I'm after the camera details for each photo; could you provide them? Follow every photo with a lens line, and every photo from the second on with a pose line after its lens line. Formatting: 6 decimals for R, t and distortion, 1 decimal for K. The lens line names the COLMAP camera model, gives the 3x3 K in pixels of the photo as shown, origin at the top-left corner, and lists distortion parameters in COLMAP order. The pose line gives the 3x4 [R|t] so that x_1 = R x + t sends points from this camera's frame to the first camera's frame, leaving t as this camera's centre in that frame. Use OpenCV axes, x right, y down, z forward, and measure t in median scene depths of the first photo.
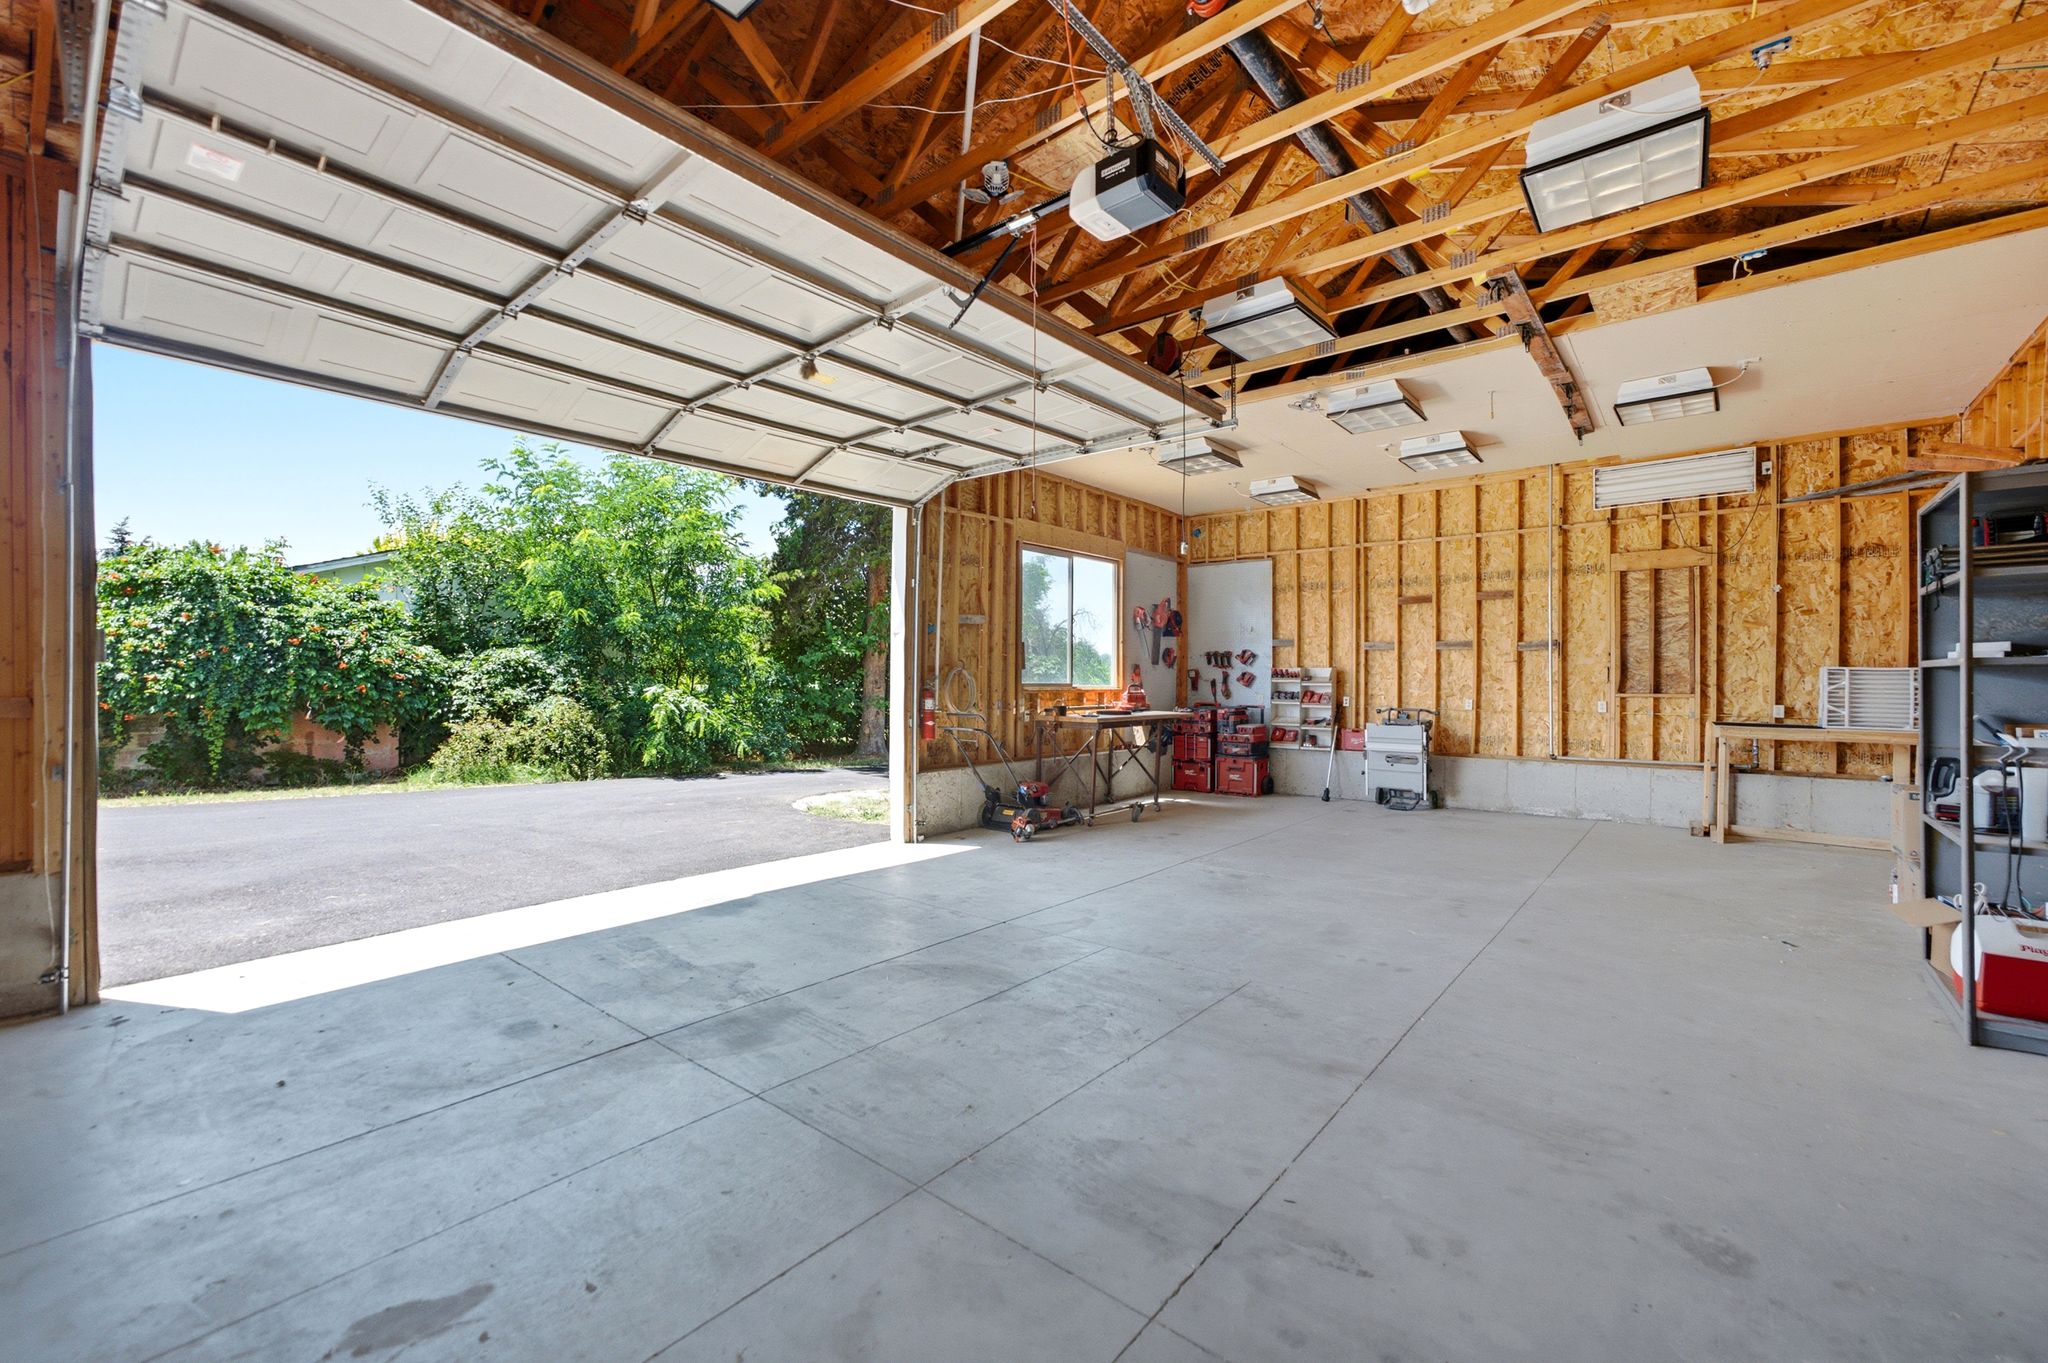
lens RADIAL K [[844.9, 0, 1029.9], [0, 844.9, 676.4], [0, 0, 1]] dist [-0.042182, 0.038741]
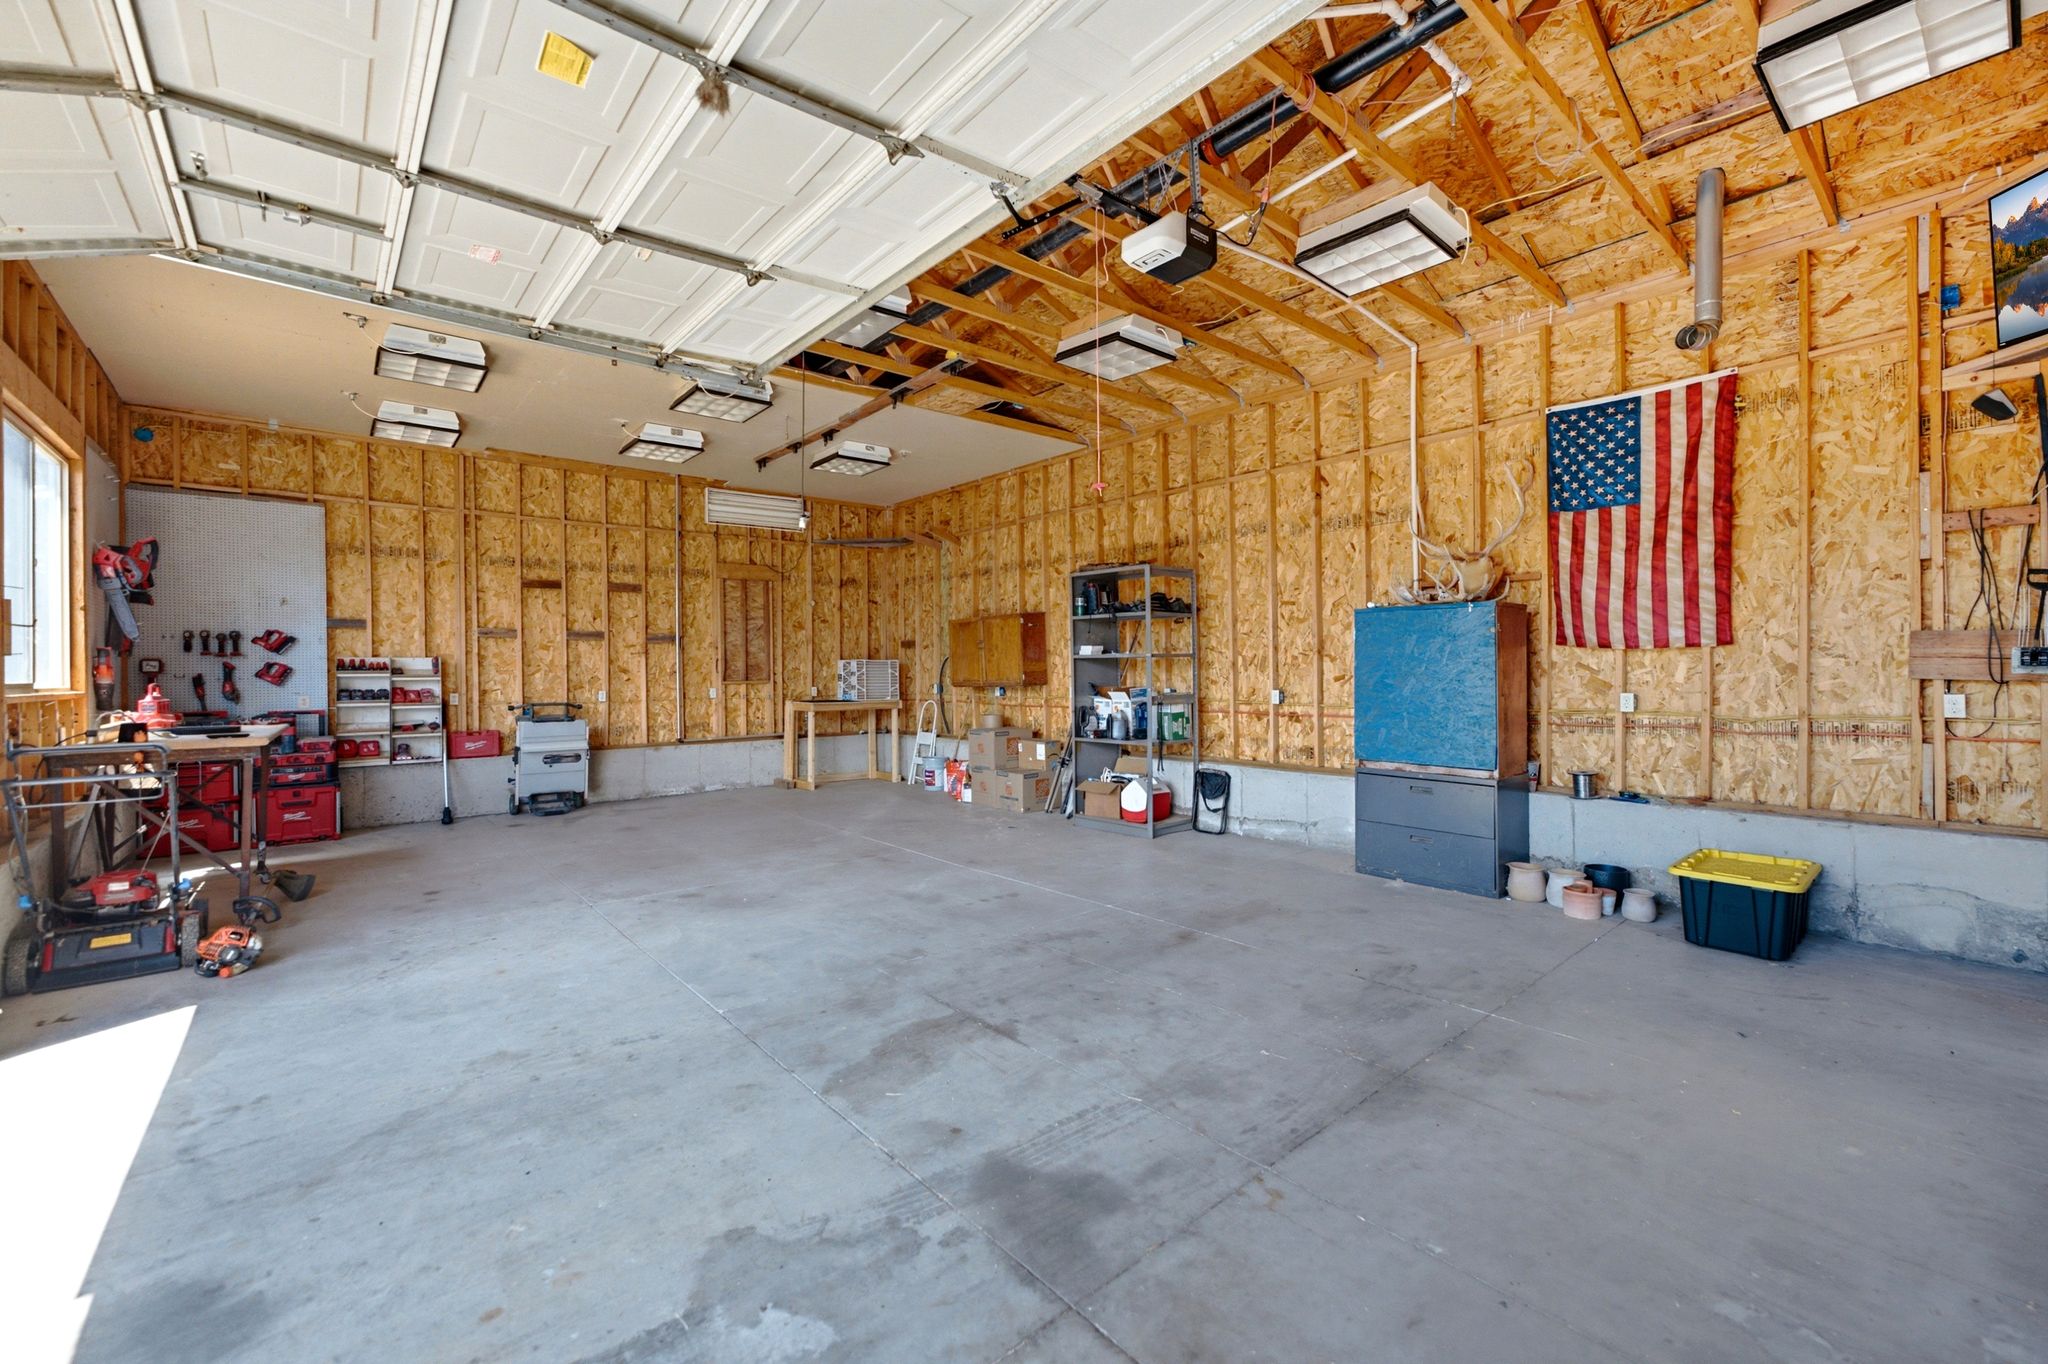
lens RADIAL K [[844.9, 0, 1029.9], [0, 844.9, 676.9], [0, 0, 1]] dist [-0.042182, 0.038741]
pose [[0.167838, -0.013922, 0.985716, -0.382427], [0.006710, 0.999893, 0.012980, 0.001389], [-0.985792, 0.004435, 0.167913, 0.355229]]
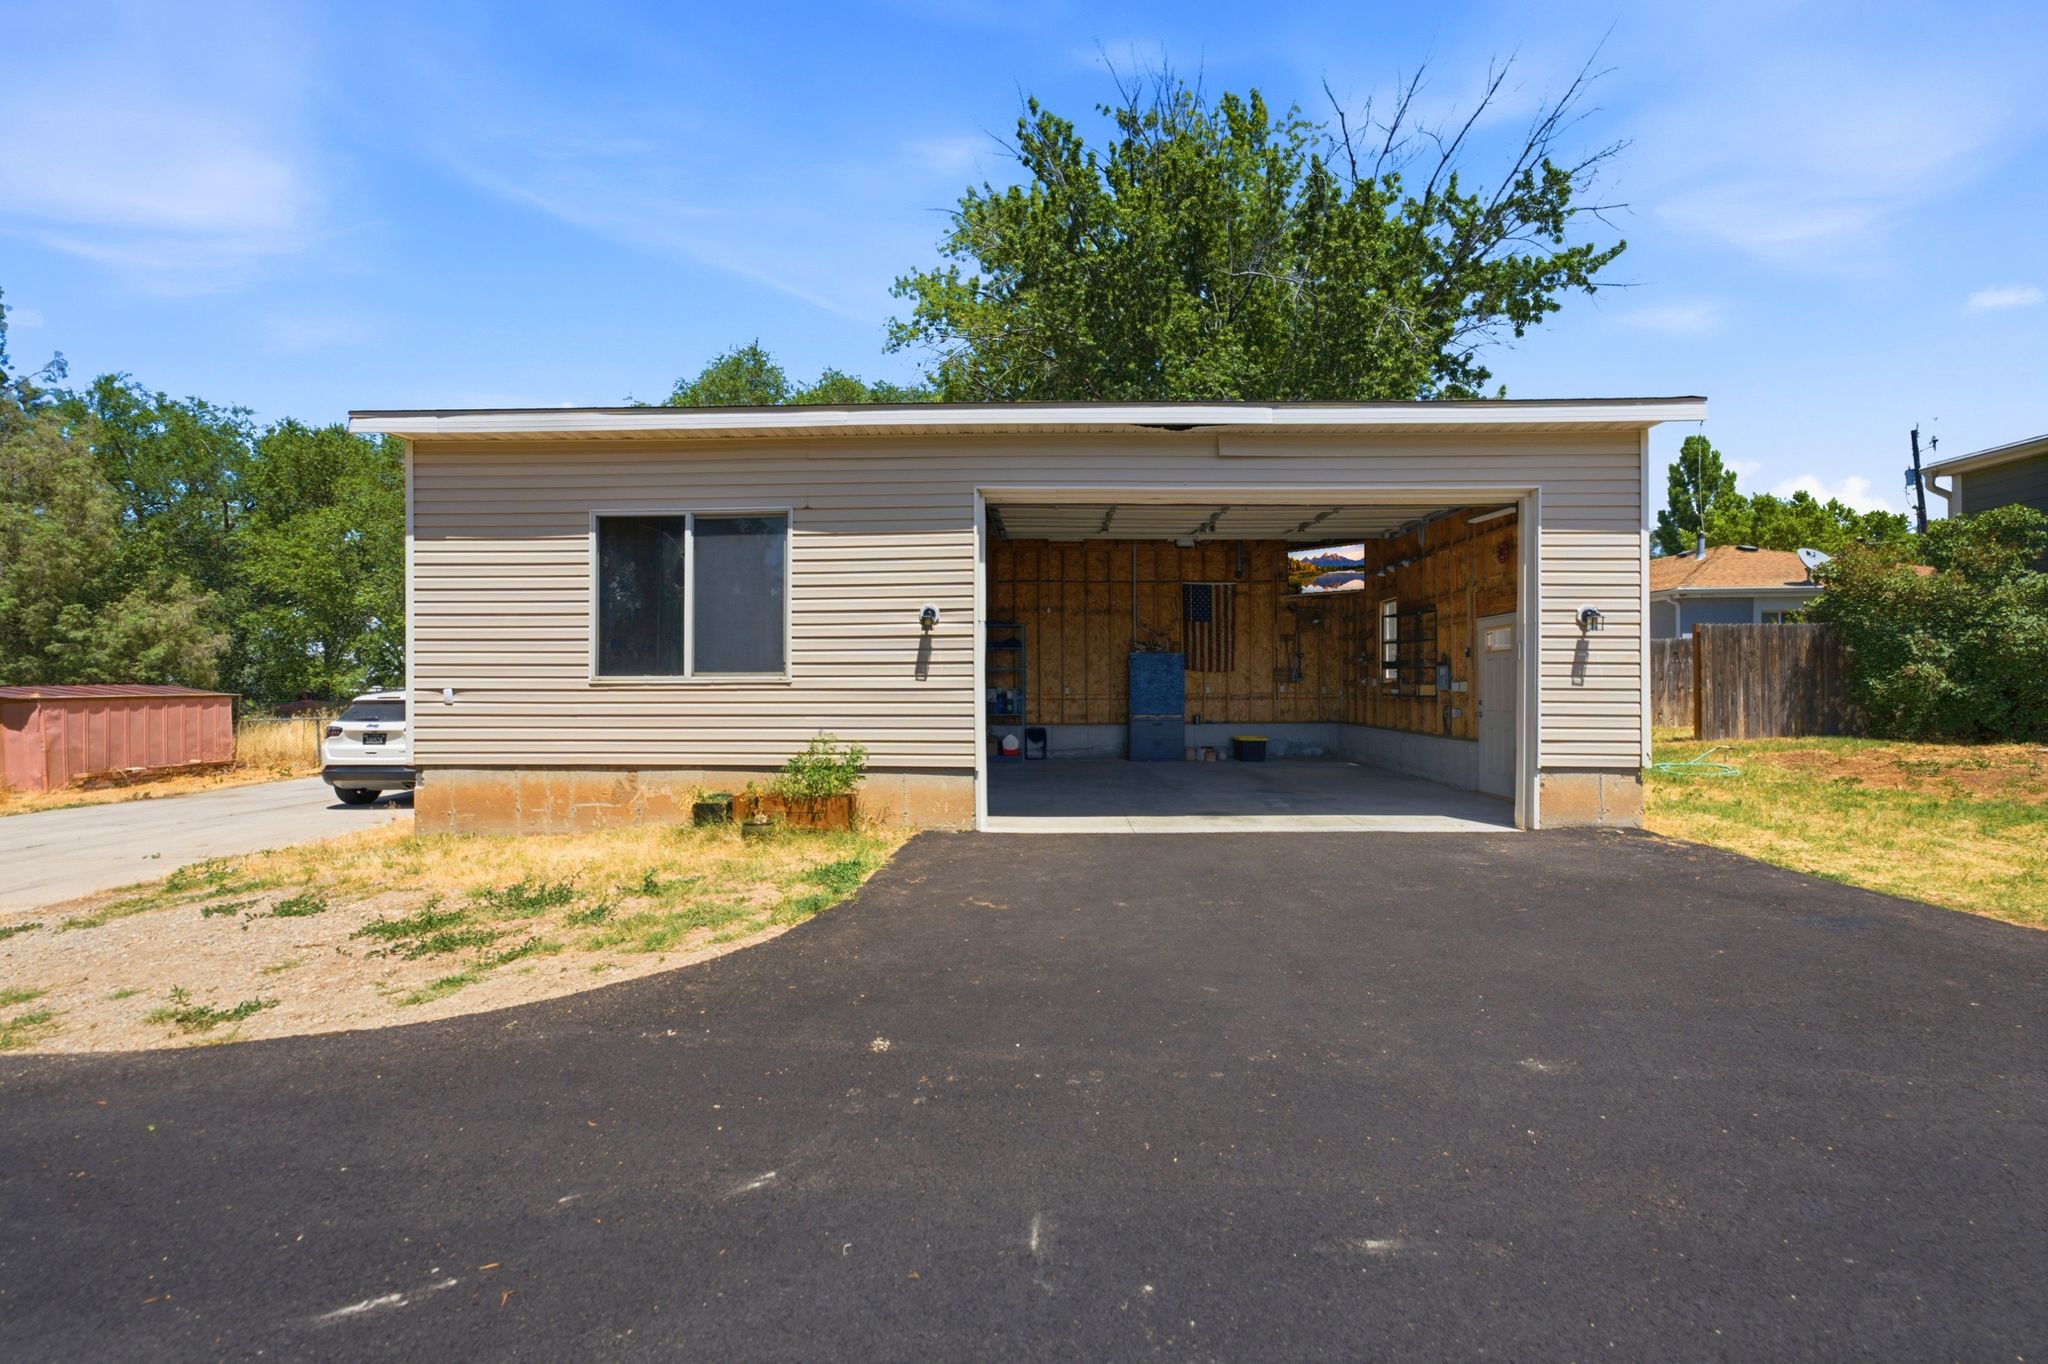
lens RADIAL K [[844.9, 0, 1029.9], [0, 844.9, 676.9], [0, 0, 1]] dist [-0.042182, 0.038741]
pose [[-0.602974, -0.000021, 0.797761, -0.880952], [-0.005585, 0.999976, -0.004195, 0.013456], [-0.797741, -0.006985, -0.602959, 1.369735]]
